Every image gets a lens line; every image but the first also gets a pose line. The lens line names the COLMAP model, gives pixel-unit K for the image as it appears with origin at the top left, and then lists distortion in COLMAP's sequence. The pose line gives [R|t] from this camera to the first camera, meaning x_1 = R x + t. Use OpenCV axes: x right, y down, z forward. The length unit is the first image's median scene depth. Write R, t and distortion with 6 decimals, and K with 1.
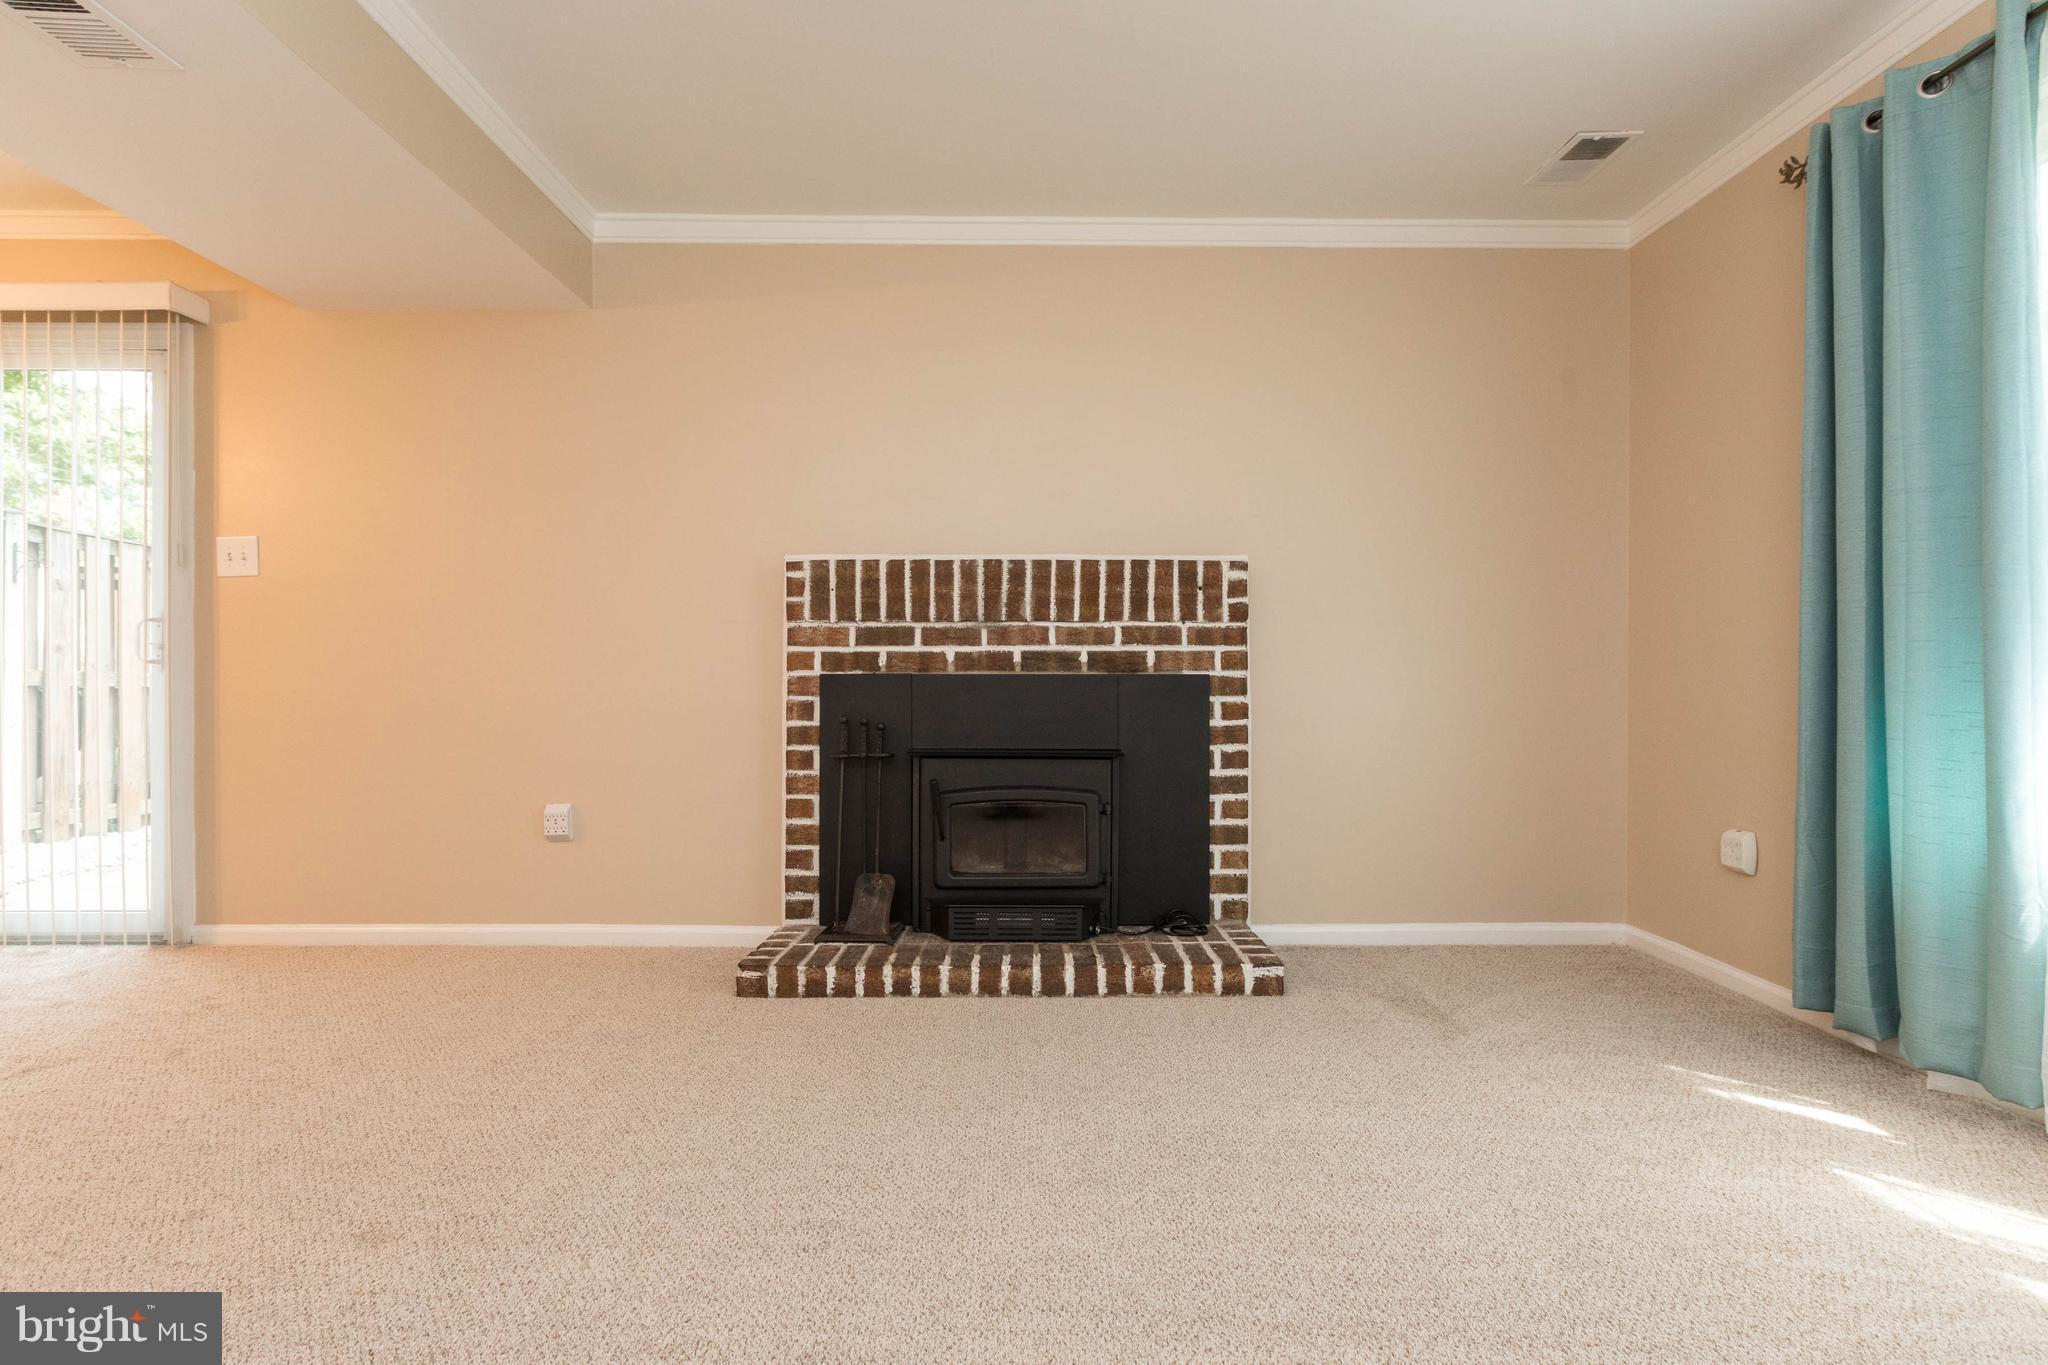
lens RADIAL K [[920.9, 0, 1020.9], [0, 920.9, 685.3], [0, 0, 1]] dist [-0.001910, 0.000267]
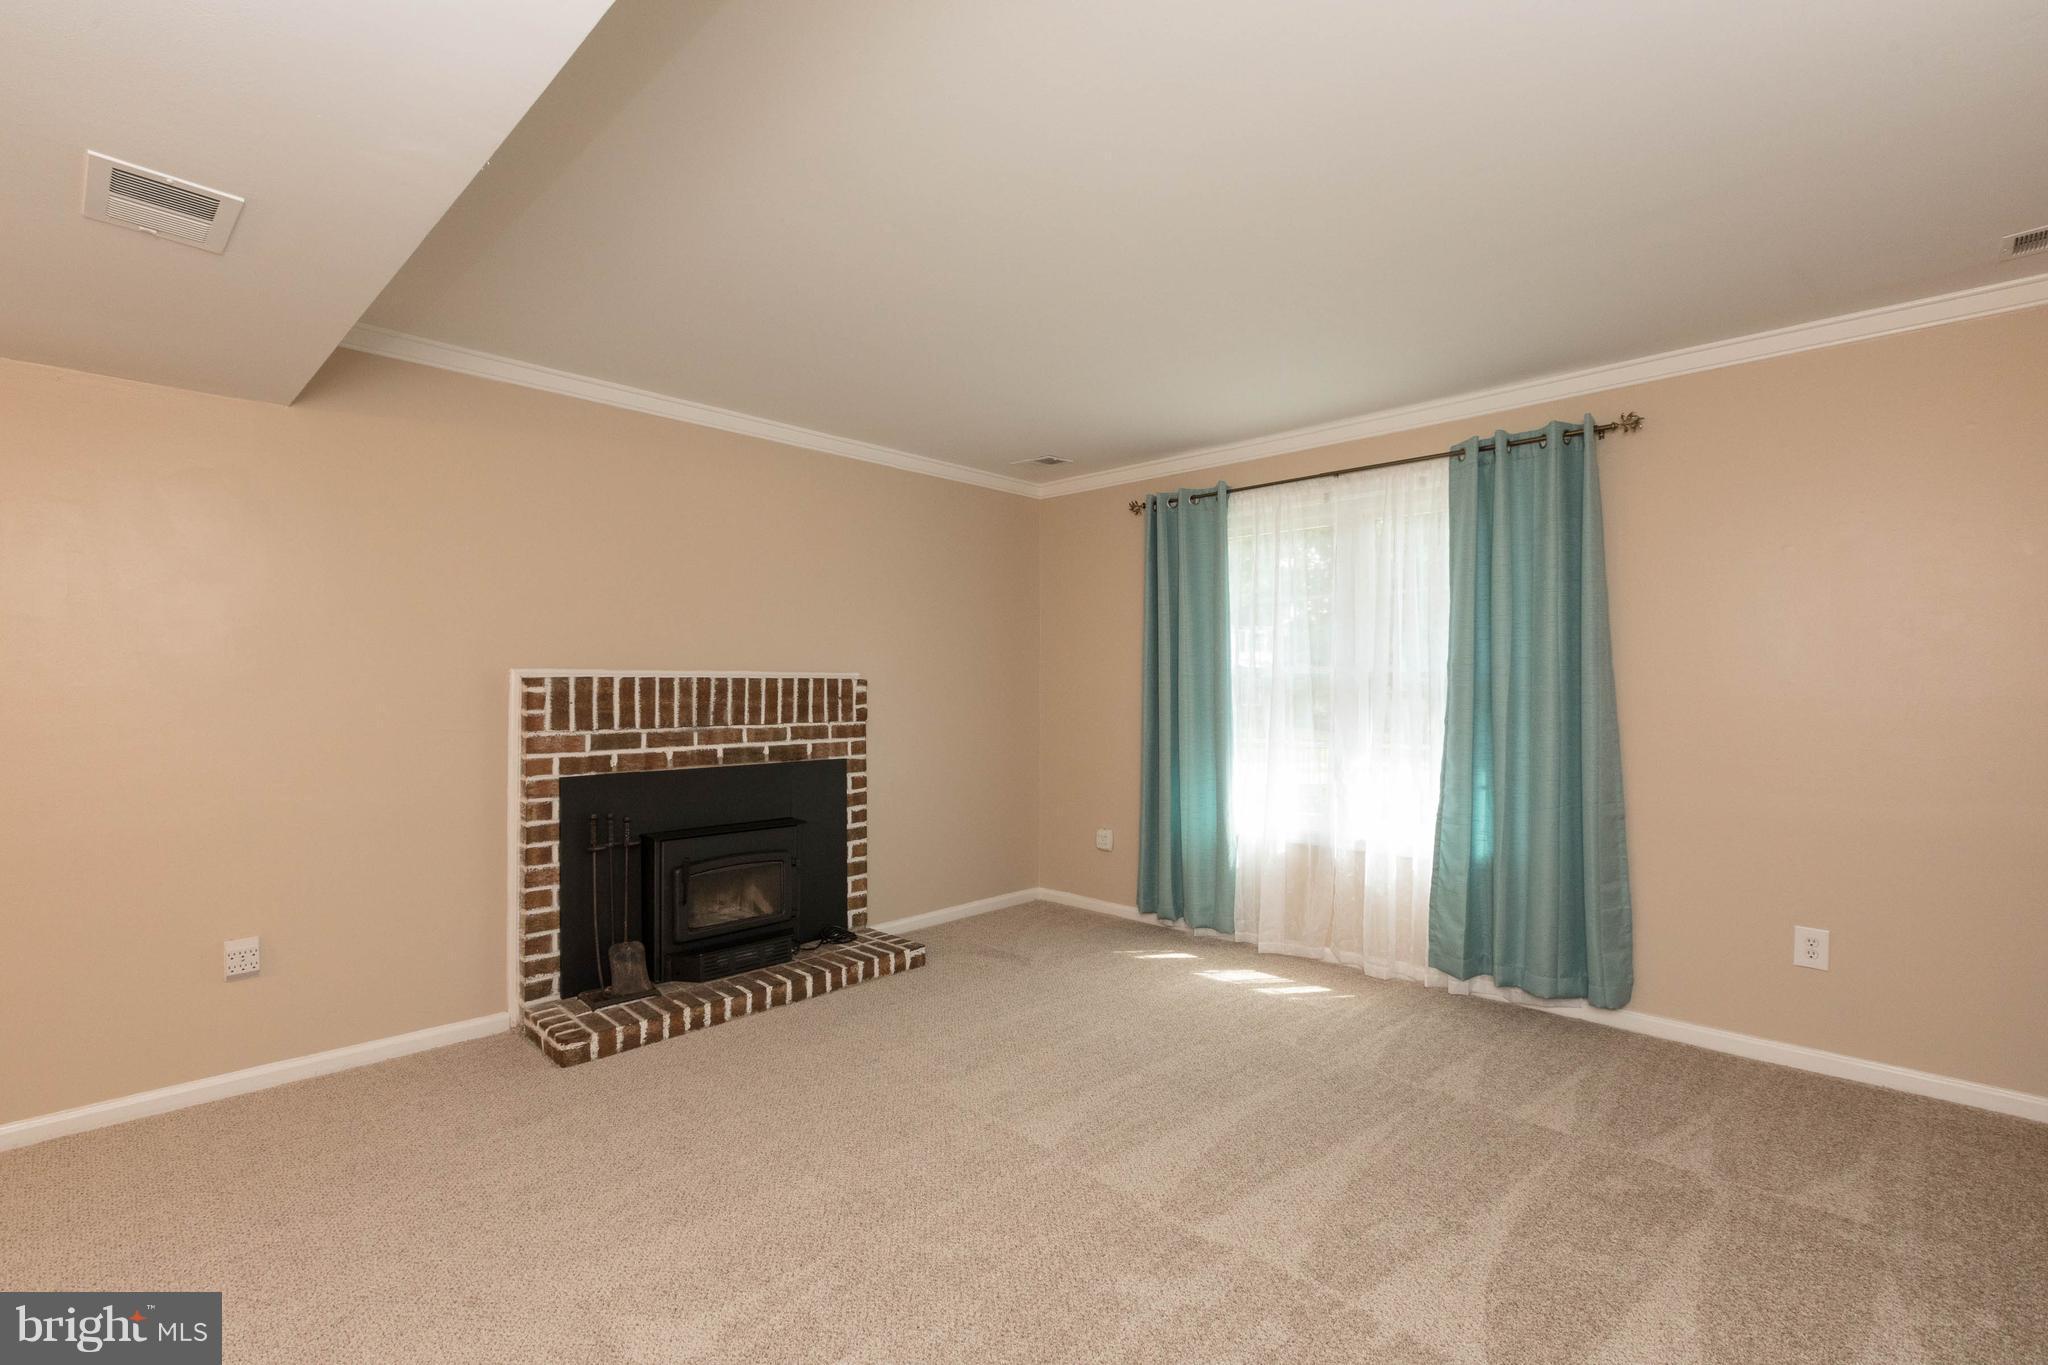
lens RADIAL K [[910.5, 0, 1020.6], [0, 910.5, 682.1], [0, 0, 1]] dist [-0.002299, 0.000412]
pose [[0.701190, 0.003718, 0.712965, -0.617751], [0.003850, 0.999952, -0.009001, -0.117104], [-0.712964, 0.009056, 0.701142, -0.191315]]
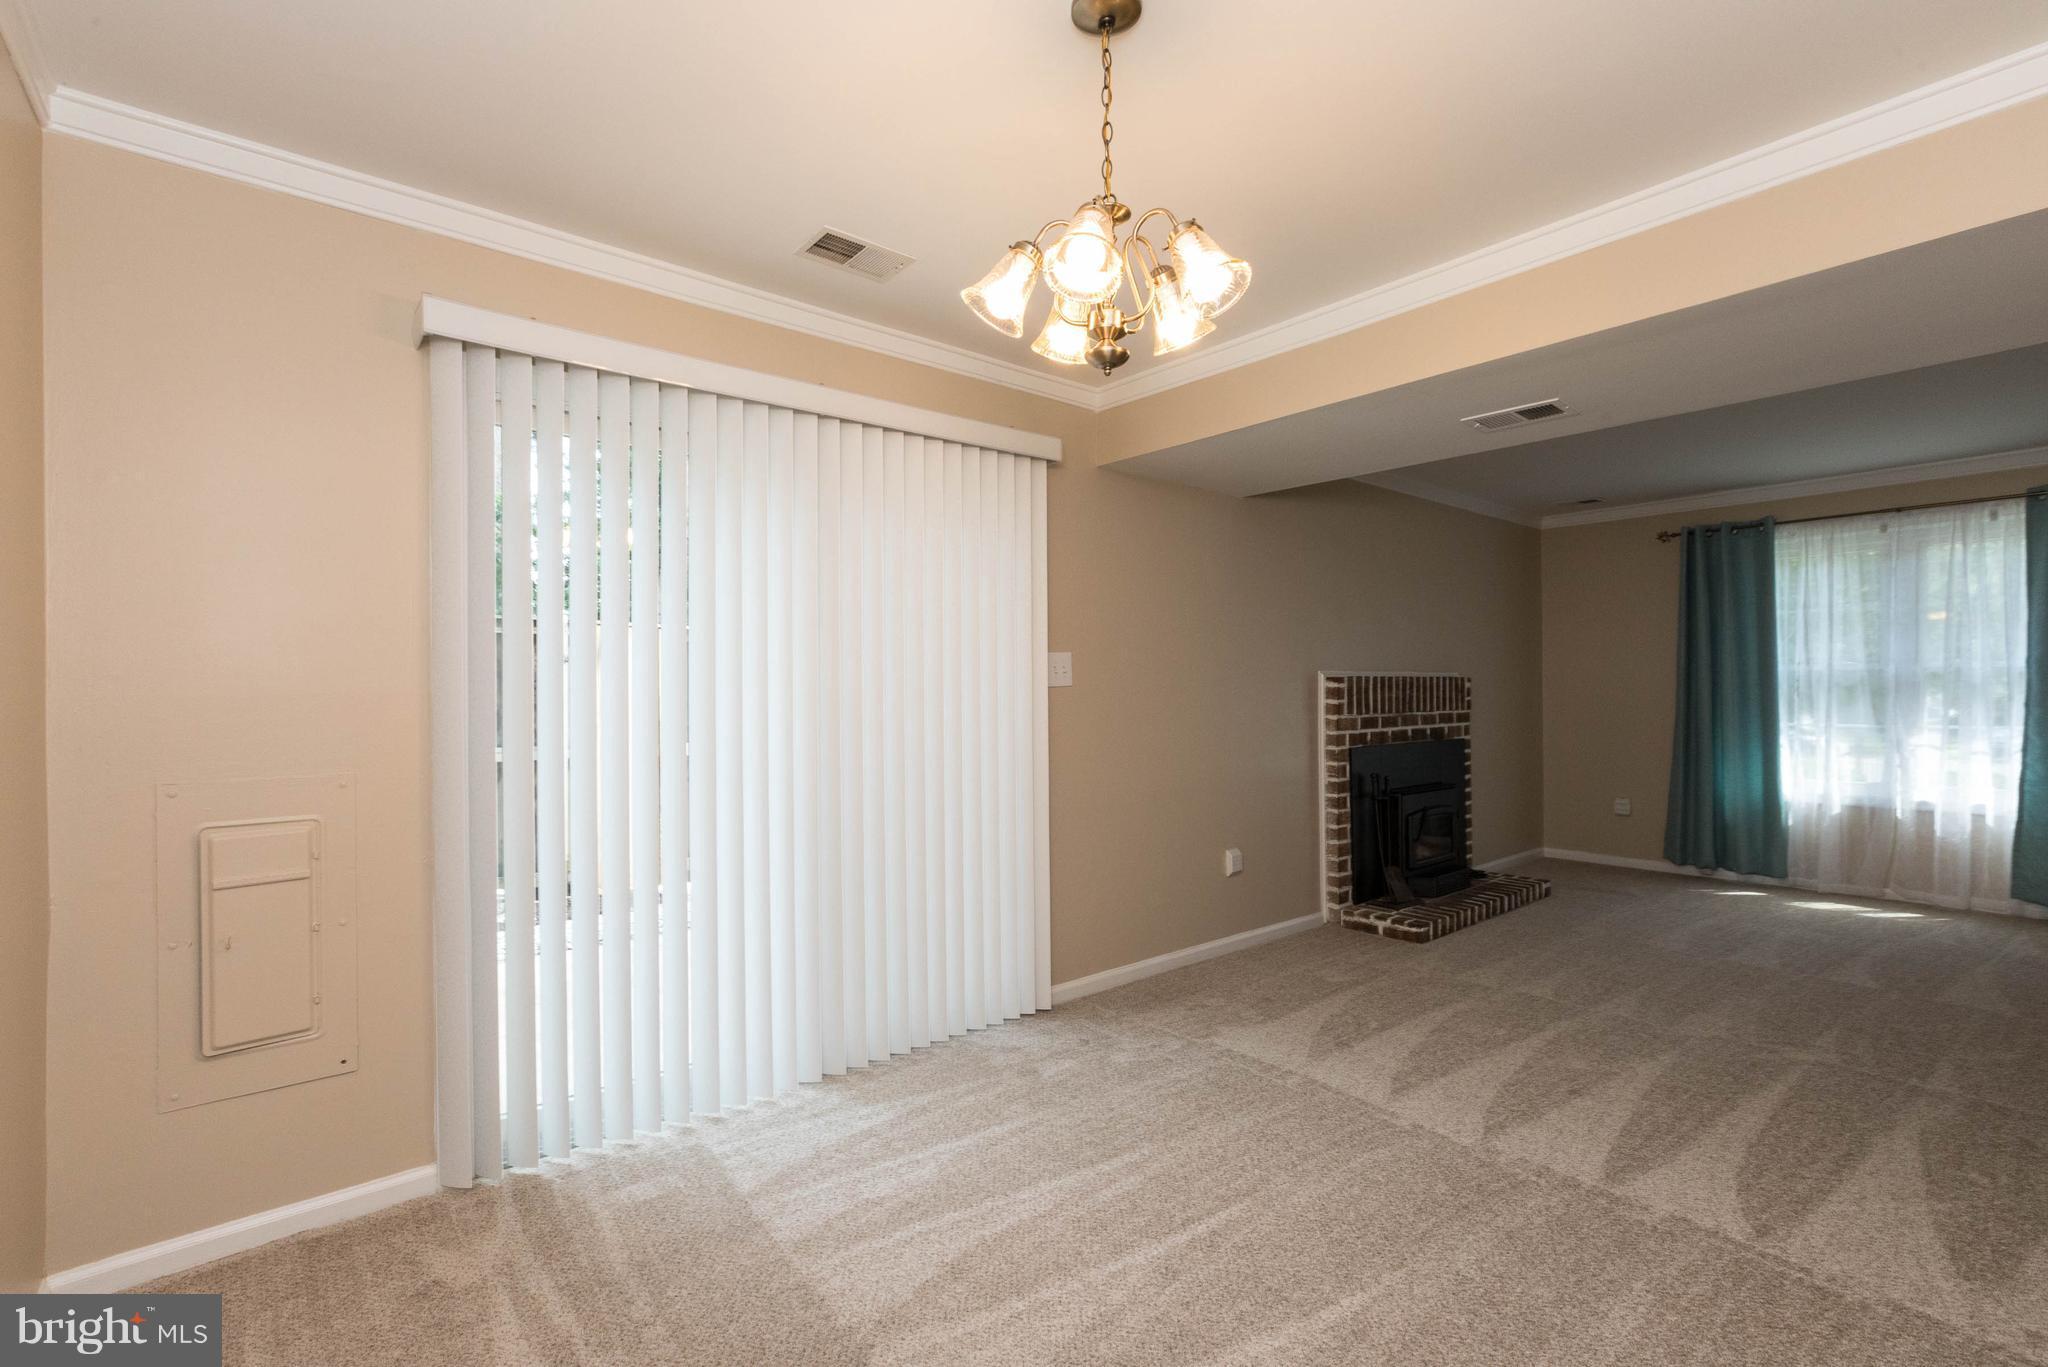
lens RADIAL K [[910.5, 0, 1020.6], [0, 910.5, 683.1], [0, 0, 1]] dist [-0.002299, 0.000412]
pose [[0.778222, -0.001677, 0.627987, -1.651084], [0.010715, 0.999886, -0.010609, -0.113598], [-0.627898, 0.014985, 0.778152, 0.127513]]
